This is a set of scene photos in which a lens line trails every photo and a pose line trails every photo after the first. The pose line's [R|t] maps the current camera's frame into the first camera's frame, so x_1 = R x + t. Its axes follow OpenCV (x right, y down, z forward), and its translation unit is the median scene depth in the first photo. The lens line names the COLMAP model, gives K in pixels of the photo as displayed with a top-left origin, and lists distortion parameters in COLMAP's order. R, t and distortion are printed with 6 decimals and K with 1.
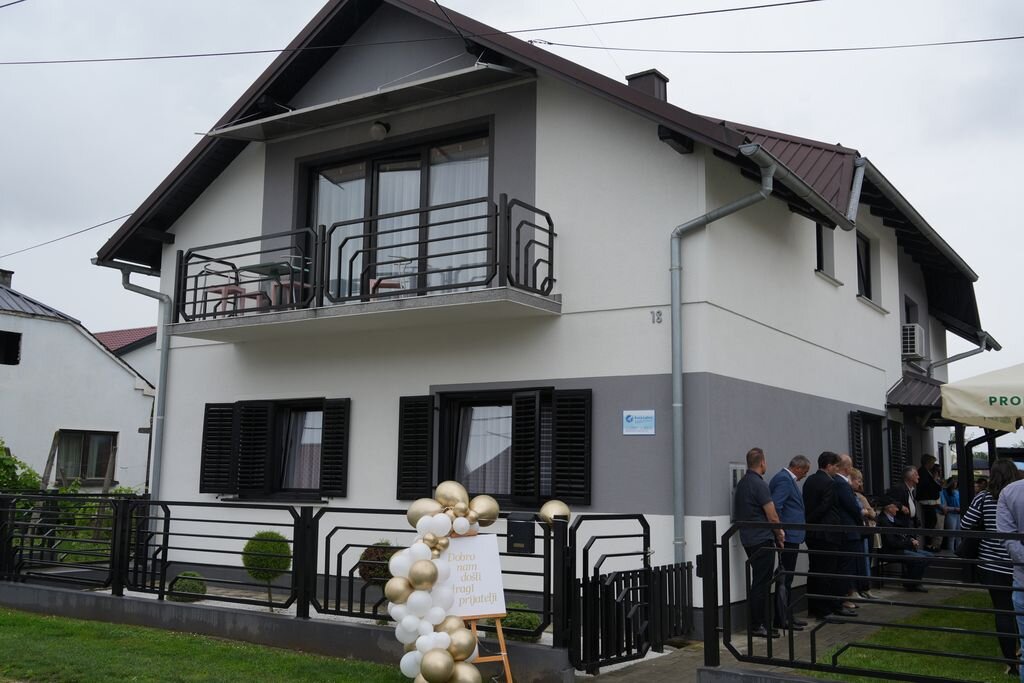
lens RADIAL K [[967.5, 0, 514.2], [0, 967.5, 343.0], [0, 0, 1]] dist [0.039325, 0.000000]
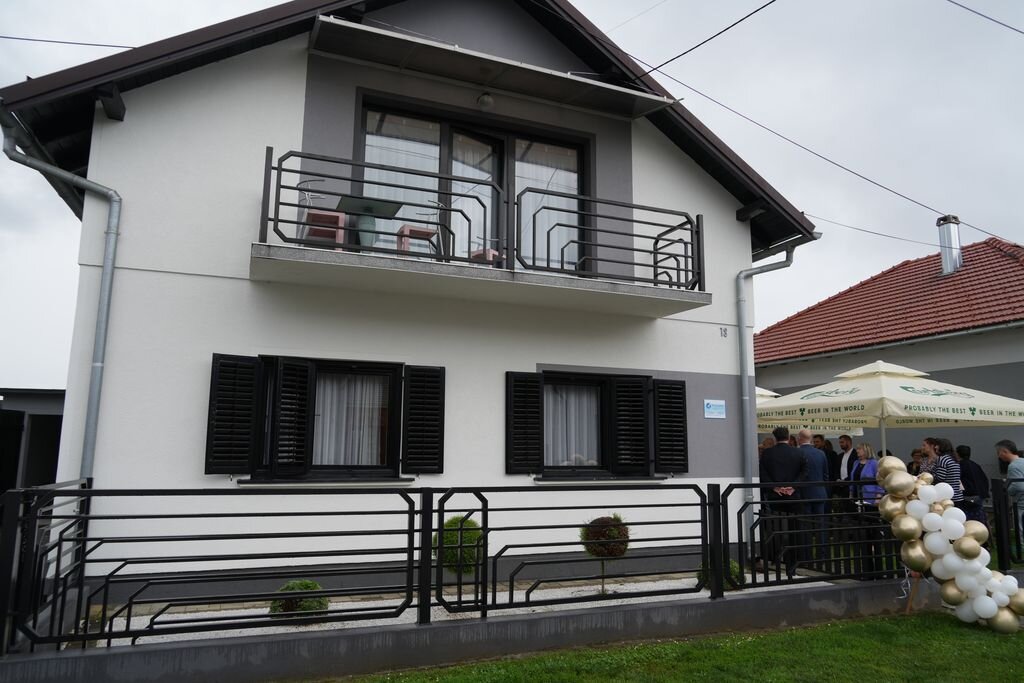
lens RADIAL K [[684.1, 0, 514.5], [0, 684.1, 341.0], [0, 0, 1]] dist [-0.024621, -0.004150]
pose [[0.582331, 0.117853, 0.804364, -0.727250], [-0.110248, 0.991744, -0.065491, 0.073618], [-0.805441, -0.050543, 0.590517, 0.610215]]
